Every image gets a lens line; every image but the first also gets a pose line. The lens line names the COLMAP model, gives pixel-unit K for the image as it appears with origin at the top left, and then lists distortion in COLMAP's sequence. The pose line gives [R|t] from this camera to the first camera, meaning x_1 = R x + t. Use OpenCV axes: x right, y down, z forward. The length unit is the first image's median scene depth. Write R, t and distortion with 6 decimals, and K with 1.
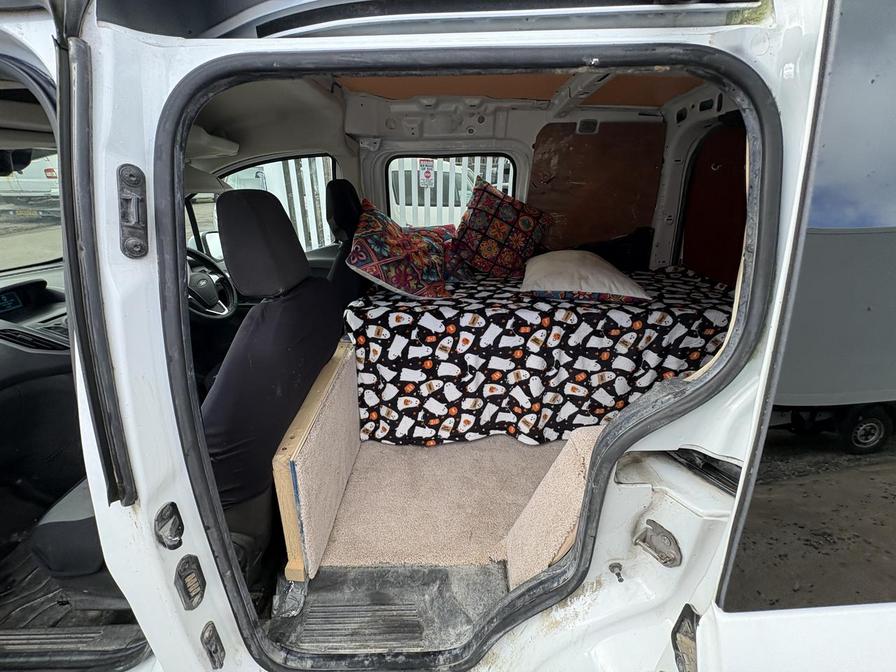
lens RADIAL K [[358.9, 0, 446.3], [0, 358.9, 344.2], [0, 0, 1]] dist [0.000698, -0.000411]
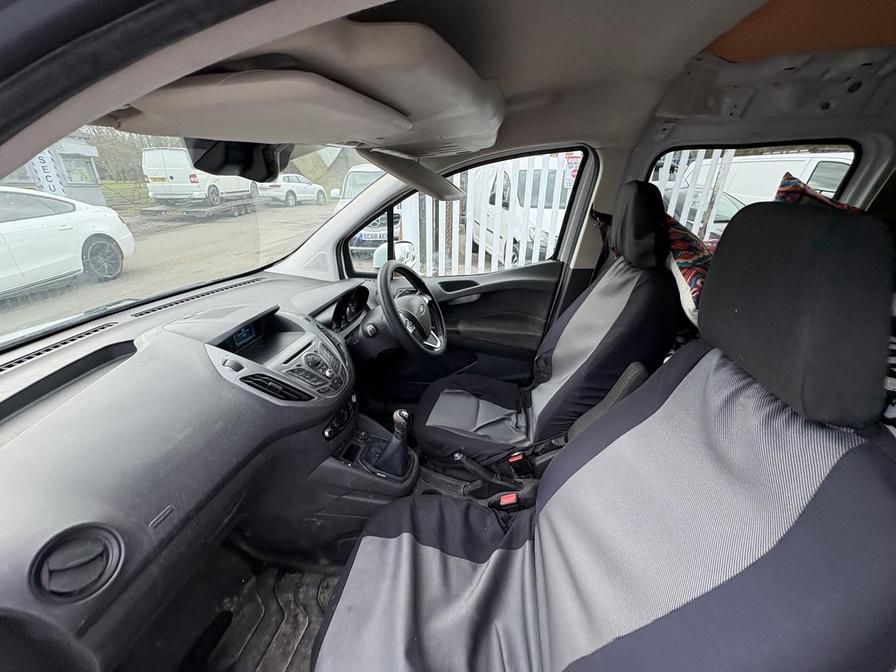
lens RADIAL K [[358.9, 0, 443.2], [0, 358.9, 342.5], [0, 0, 1]] dist [0.000698, -0.000411]
pose [[0.978944, 0.070839, -0.191442, -0.554541], [-0.071436, 0.997438, 0.003789, -0.120550], [0.191219, 0.009967, 0.981497, 0.241226]]
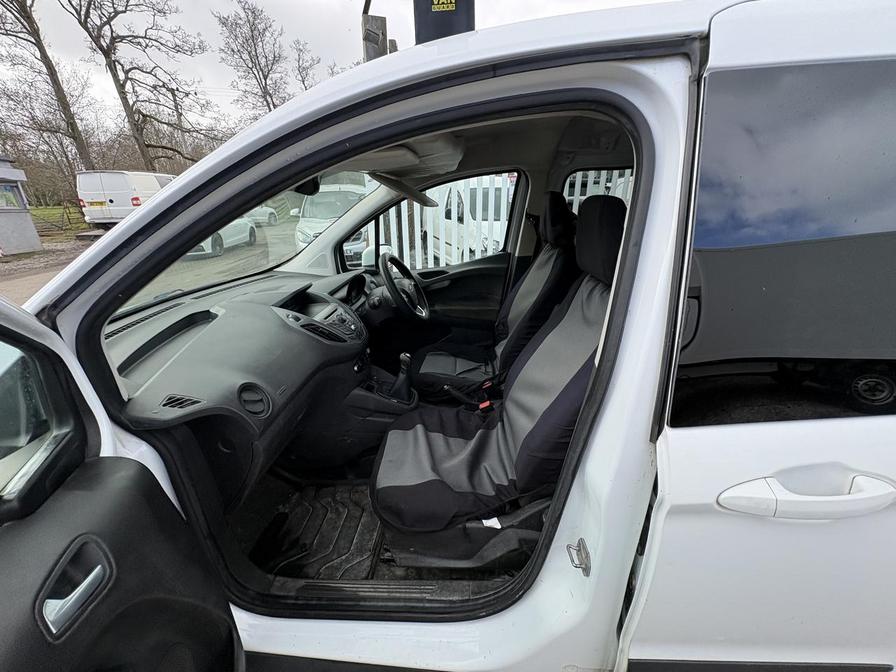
lens RADIAL K [[358.9, 0, 445.7], [0, 358.9, 340.4], [0, 0, 1]] dist [0.000698, -0.000411]
pose [[0.996734, -0.000559, -0.080751, -0.570888], [-0.003515, 0.998728, -0.050293, 0.059780], [0.080676, 0.050413, 0.995465, -0.110981]]
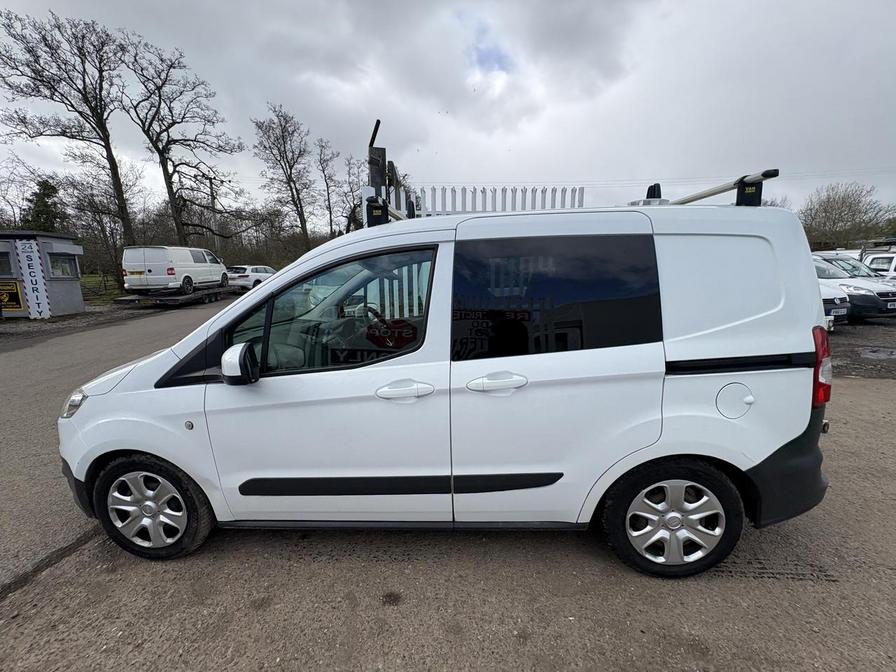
lens RADIAL K [[358.9, 0, 440.2], [0, 358.9, 334.6], [0, 0, 1]] dist [0.000698, -0.000411]
pose [[0.994509, -0.013039, -0.103835, -0.238635], [-0.012104, 0.971218, -0.237887, 0.348881], [0.103948, 0.237837, 0.965727, -0.837134]]
